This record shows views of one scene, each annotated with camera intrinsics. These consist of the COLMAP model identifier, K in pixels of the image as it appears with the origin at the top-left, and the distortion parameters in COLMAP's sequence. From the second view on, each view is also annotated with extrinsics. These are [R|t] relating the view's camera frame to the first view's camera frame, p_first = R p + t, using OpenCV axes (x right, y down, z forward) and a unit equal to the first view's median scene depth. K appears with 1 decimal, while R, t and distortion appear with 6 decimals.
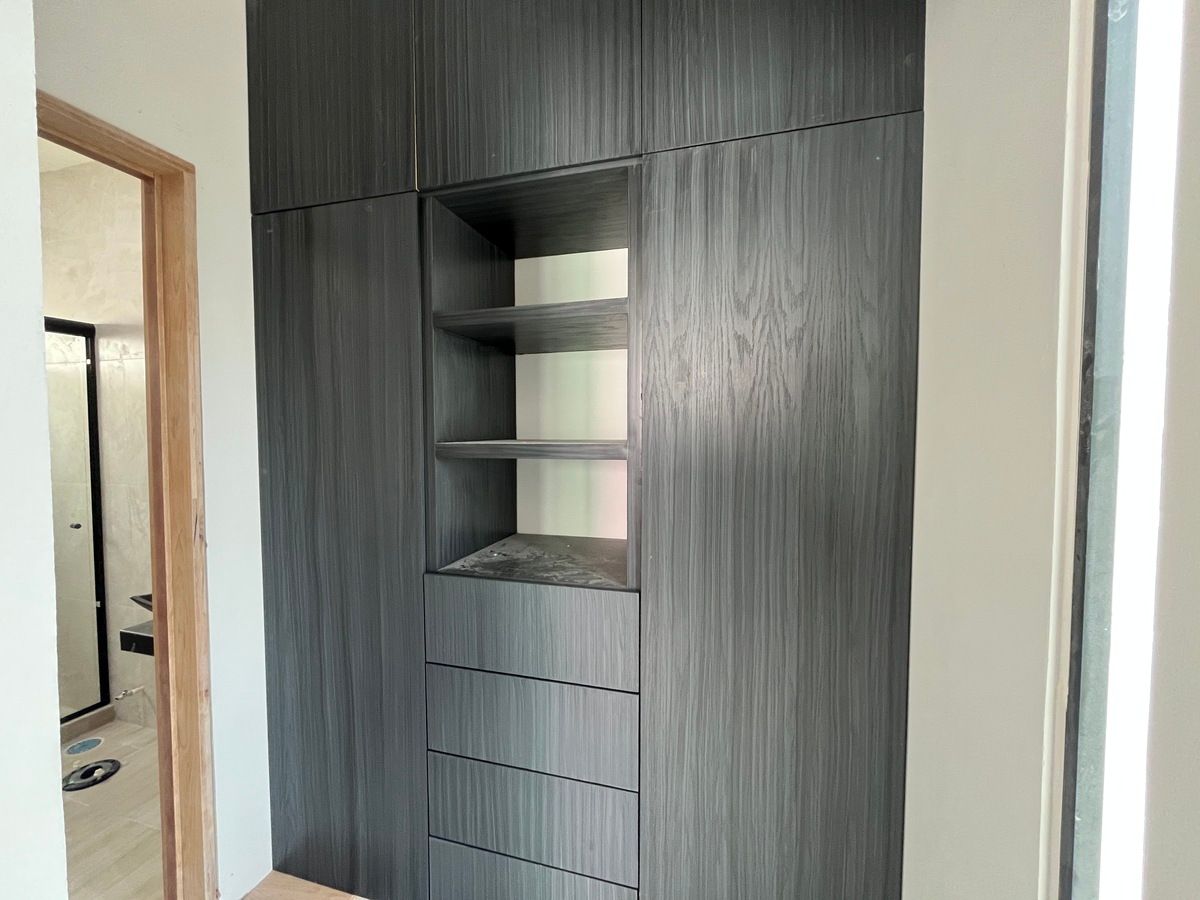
lens RADIAL K [[488.5, 0, 597.0], [0, 488.5, 447.4], [0, 0, 1]] dist [-0.004733, 0.001070]
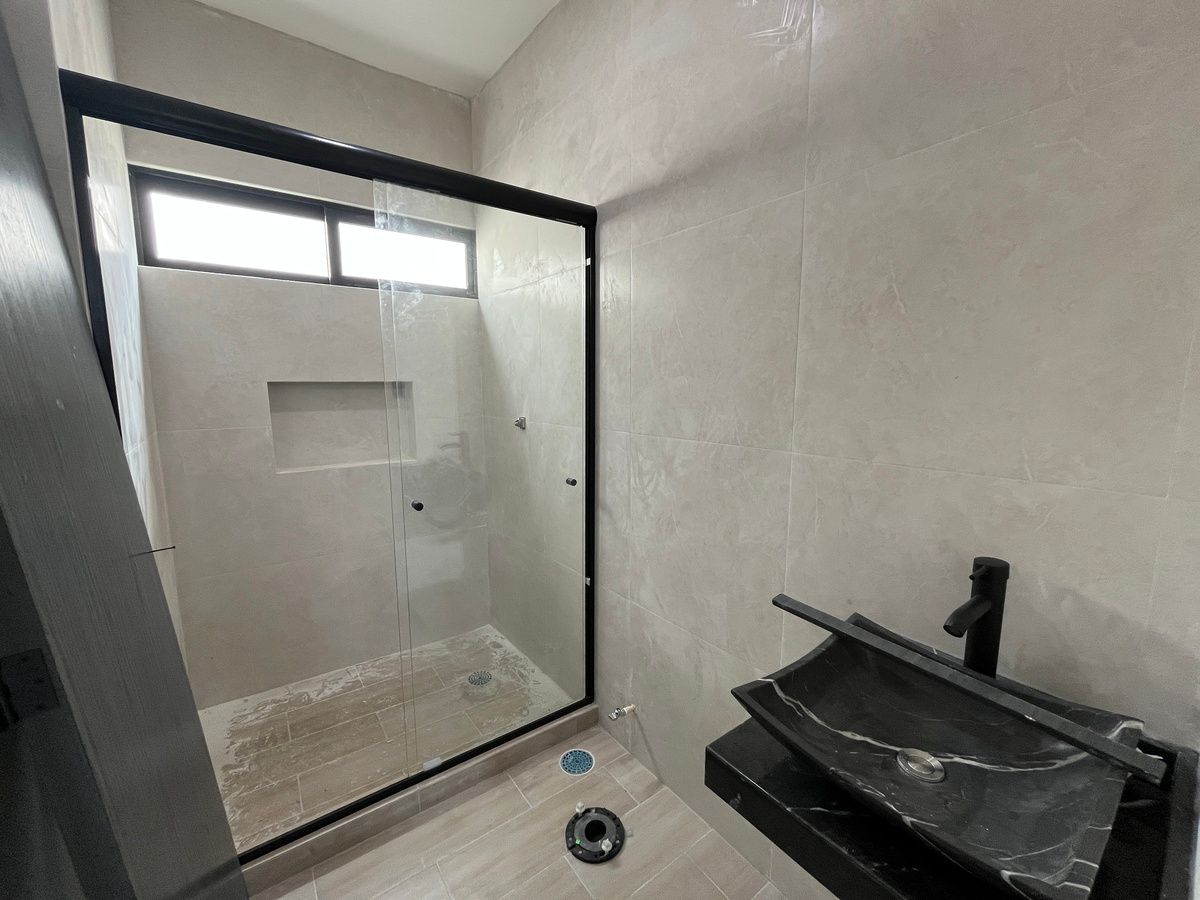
lens RADIAL K [[488.5, 0, 601.3], [0, 488.5, 450.3], [0, 0, 1]] dist [-0.004733, 0.001070]
pose [[0.795471, 0.080748, -0.600588, -0.563936], [-0.025388, 0.994653, 0.100103, 0.031957], [0.605460, -0.064381, 0.793268, 0.410067]]
